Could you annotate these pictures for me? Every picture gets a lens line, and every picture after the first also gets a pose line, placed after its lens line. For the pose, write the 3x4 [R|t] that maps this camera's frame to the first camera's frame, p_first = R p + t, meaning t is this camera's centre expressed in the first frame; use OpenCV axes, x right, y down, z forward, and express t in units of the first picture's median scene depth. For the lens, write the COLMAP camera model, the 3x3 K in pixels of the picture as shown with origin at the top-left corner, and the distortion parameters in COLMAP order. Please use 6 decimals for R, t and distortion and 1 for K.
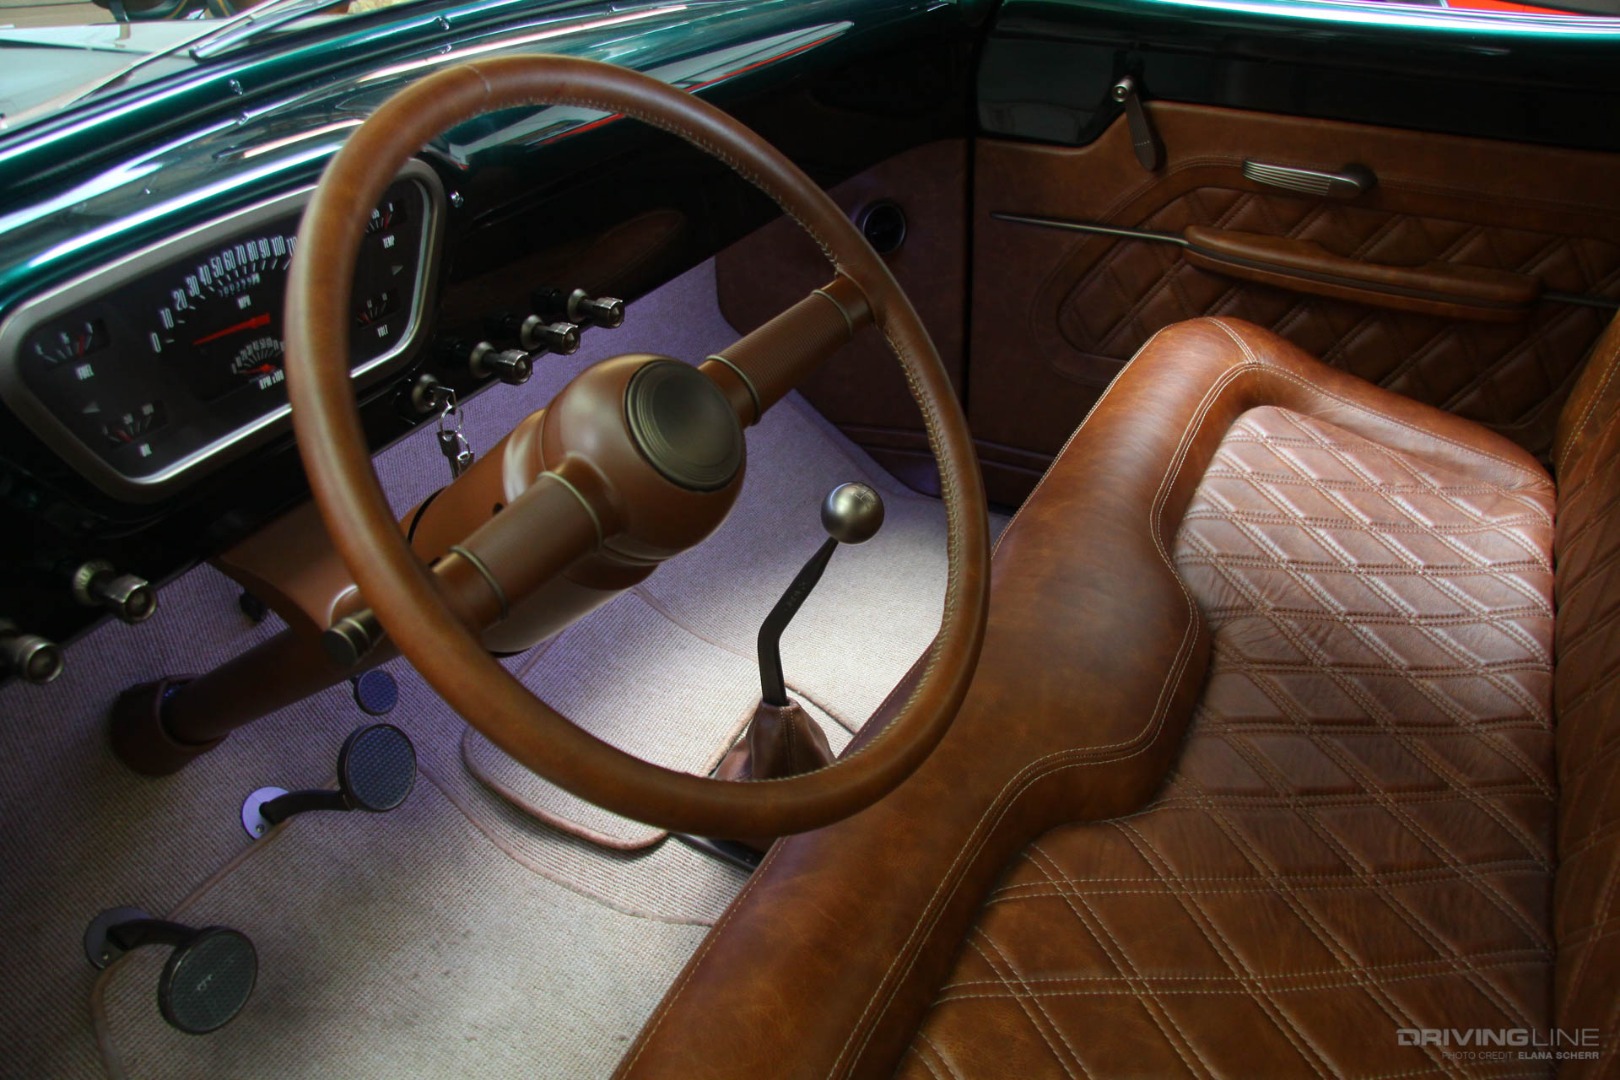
lens RADIAL K [[1246.5, 0, 737.0], [0, 1246.5, 538.9], [0, 0, 1]] dist [-0.158743, 0.145028]
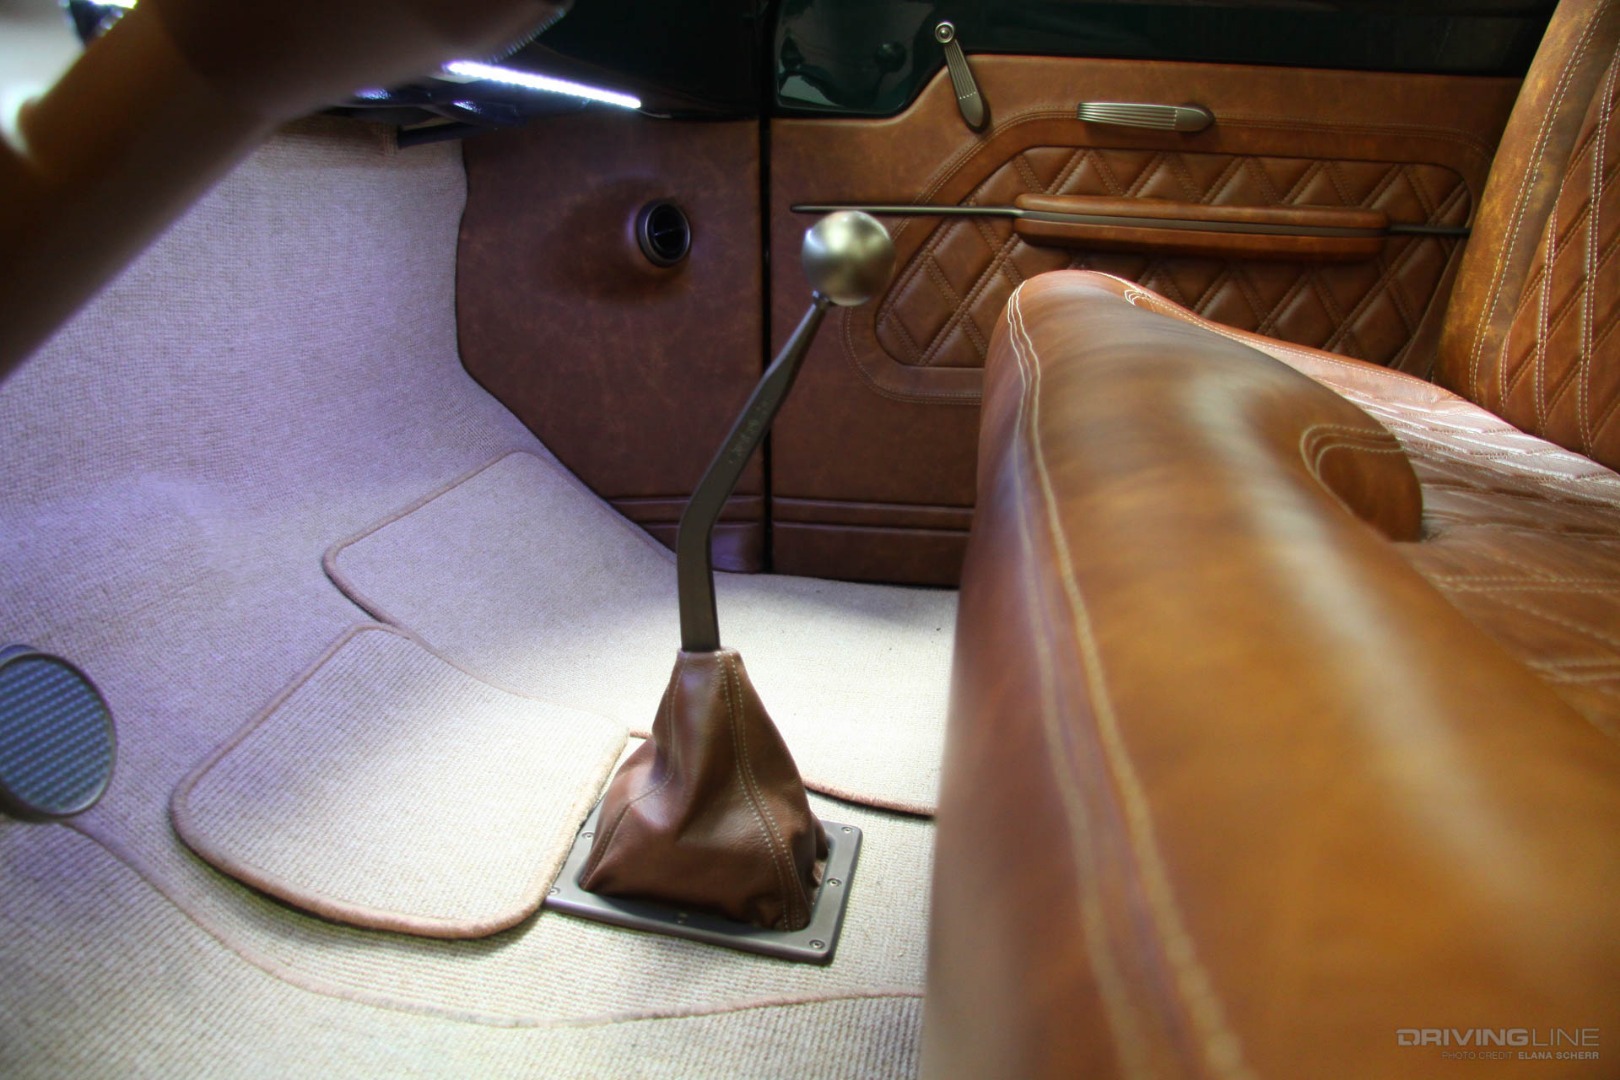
lens RADIAL K [[1246.5, 0, 737.0], [0, 1246.5, 538.9], [0, 0, 1]] dist [-0.158743, 0.145028]
pose [[0.949254, -0.042942, 0.311565, -0.125074], [0.129311, 0.956318, -0.262172, 0.205238], [-0.286697, 0.289157, 0.913342, 0.319308]]
